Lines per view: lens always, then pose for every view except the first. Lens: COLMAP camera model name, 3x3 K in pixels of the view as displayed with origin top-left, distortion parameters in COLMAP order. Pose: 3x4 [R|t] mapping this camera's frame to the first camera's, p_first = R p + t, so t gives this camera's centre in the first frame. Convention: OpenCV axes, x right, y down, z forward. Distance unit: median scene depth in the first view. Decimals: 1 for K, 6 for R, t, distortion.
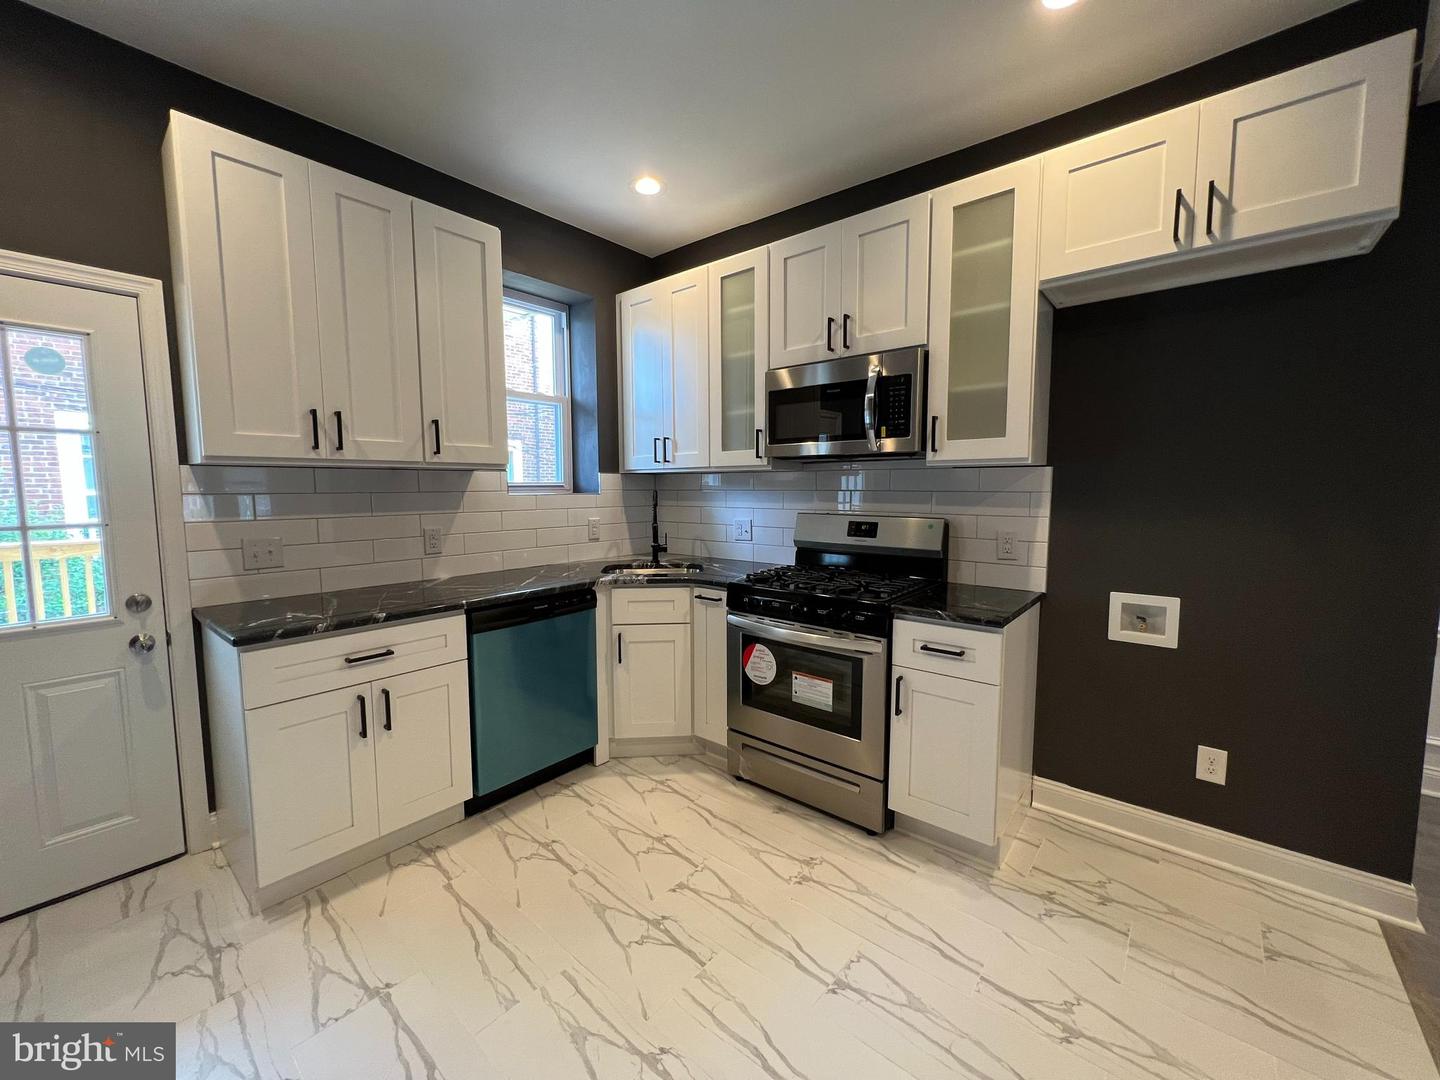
lens RADIAL K [[574.9, 0, 718.7], [0, 574.9, 538.1], [0, 0, 1]] dist [-0.000260, 0.000043]
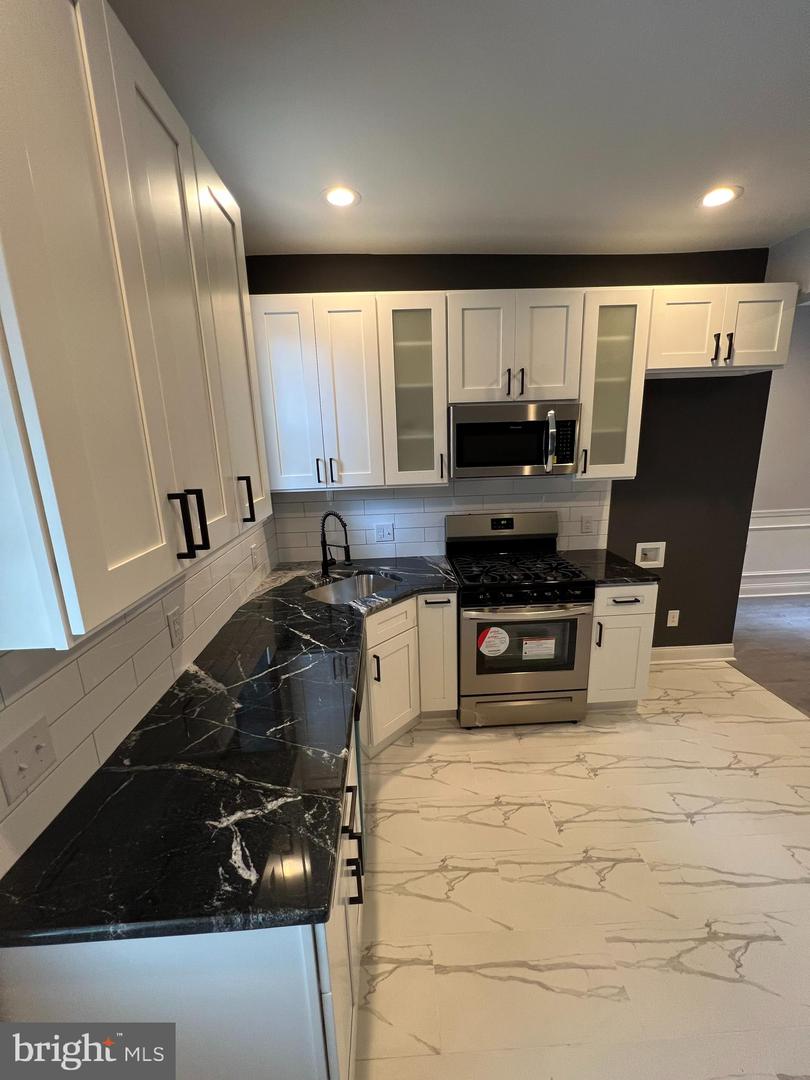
lens RADIAL K [[432.6, 0, 408.1], [0, 432.6, 539.6], [0, 0, 1]] dist [0.001419, 0.000211]
pose [[0.734592, -0.177051, 0.655002, -0.738979], [0.091683, 0.982402, 0.162726, -0.204736], [-0.672286, -0.059485, 0.737898, 0.456701]]
